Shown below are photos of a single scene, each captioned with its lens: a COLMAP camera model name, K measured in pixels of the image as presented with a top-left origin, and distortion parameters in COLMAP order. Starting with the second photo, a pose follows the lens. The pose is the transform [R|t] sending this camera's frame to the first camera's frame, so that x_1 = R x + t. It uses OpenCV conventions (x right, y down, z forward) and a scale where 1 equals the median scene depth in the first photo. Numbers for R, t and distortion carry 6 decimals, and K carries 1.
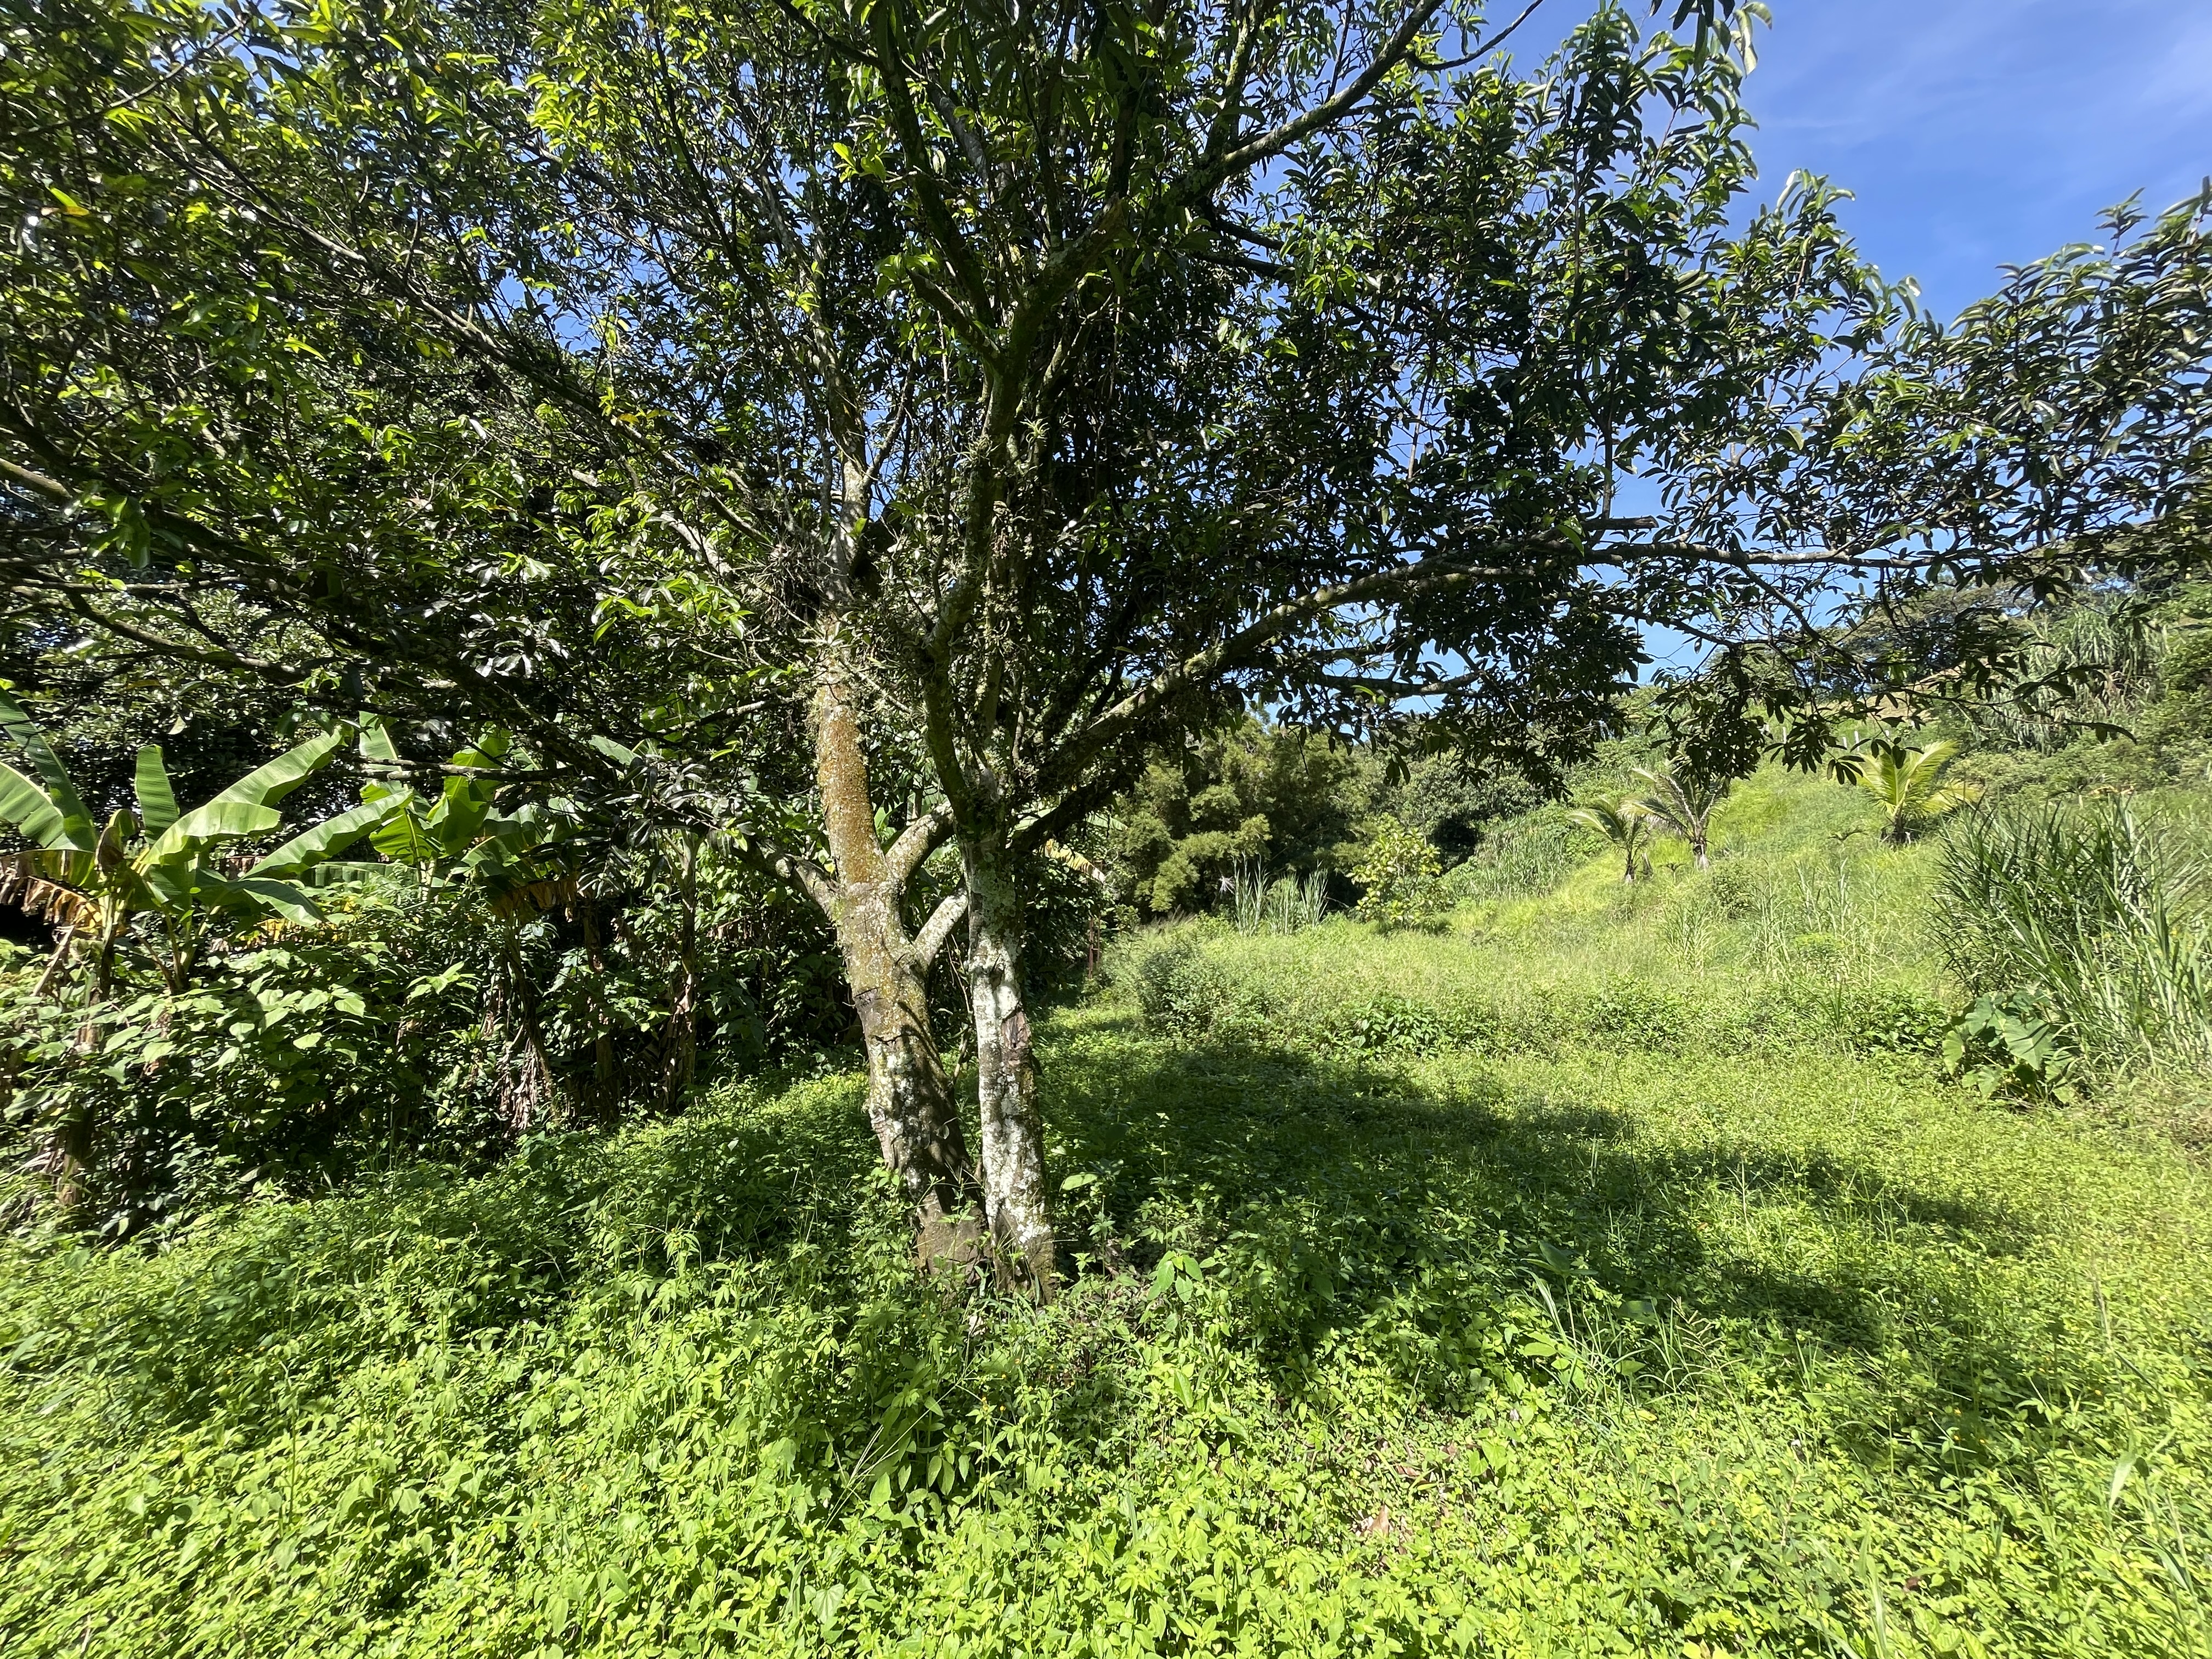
lens RADIAL K [[893.8, 0, 1102.7], [0, 893.8, 834.4], [0, 0, 1]] dist [-0.002371, -0.000101]
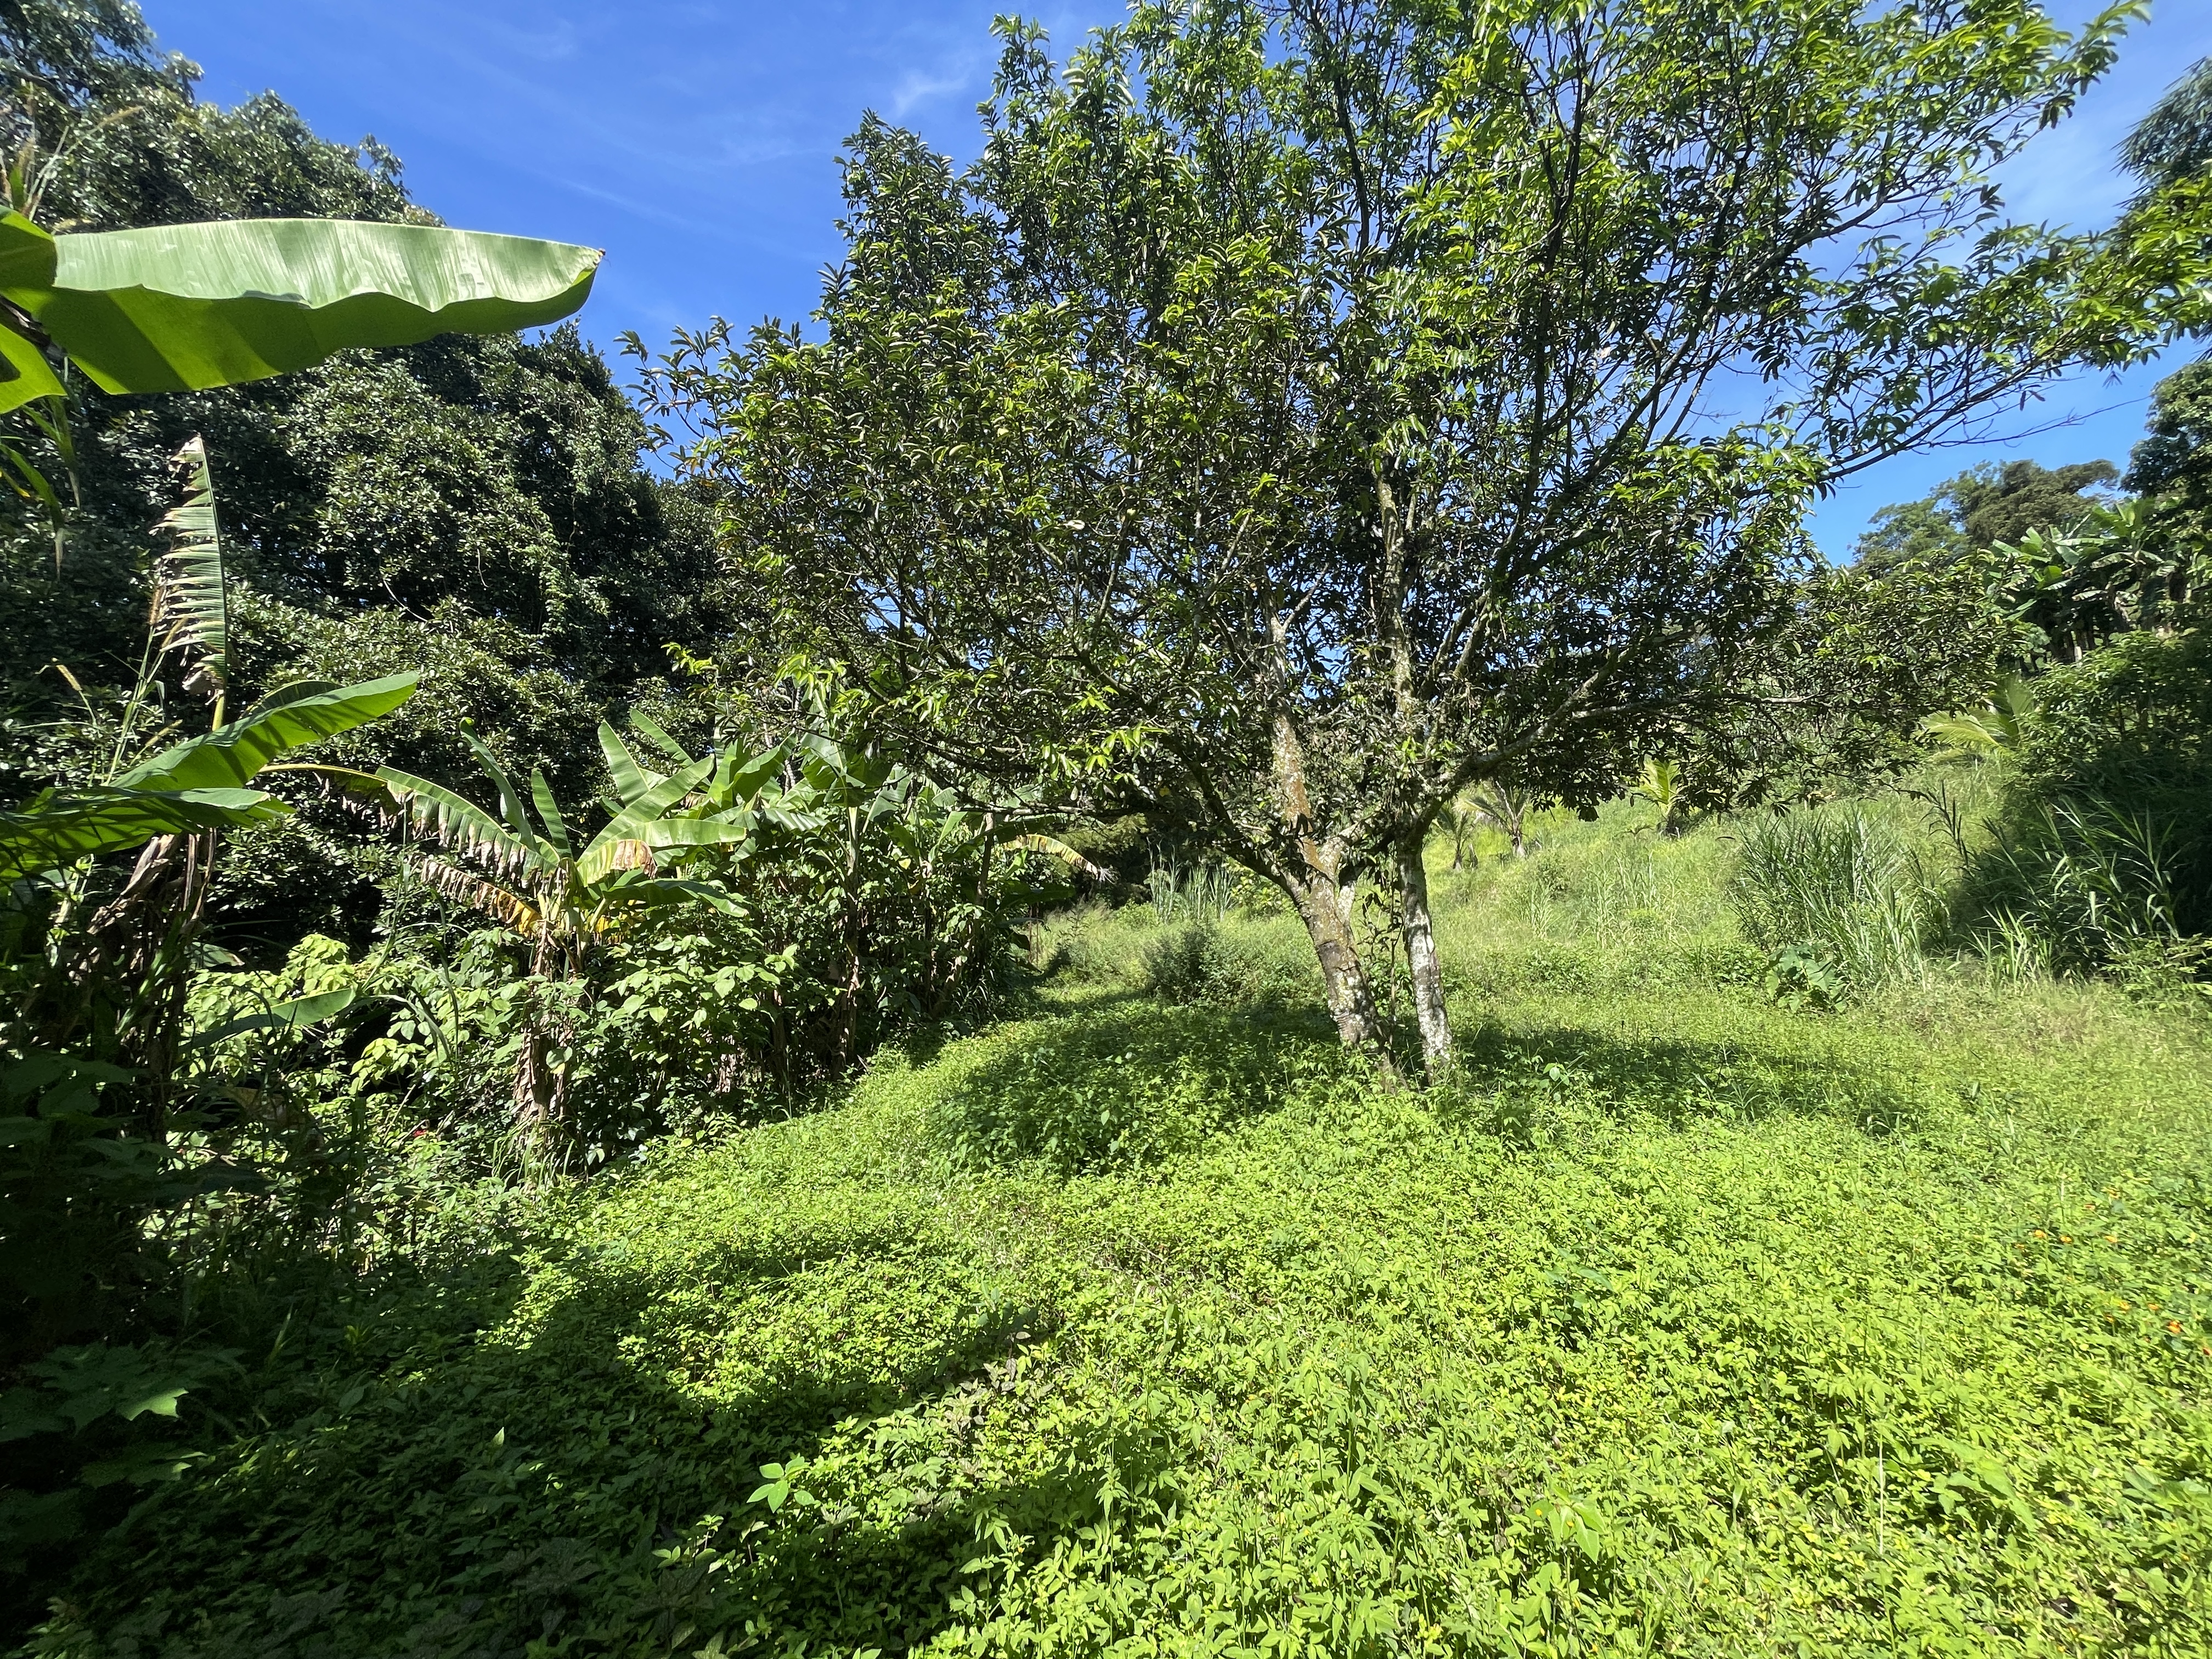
lens RADIAL K [[893.8, 0, 1109.2], [0, 893.8, 834.2], [0, 0, 1]] dist [-0.002371, -0.000101]
pose [[0.981804, -0.000774, 0.189894, -0.414475], [-0.001228, 0.999945, 0.010428, -0.020258], [-0.189892, -0.010472, 0.981749, -0.248046]]
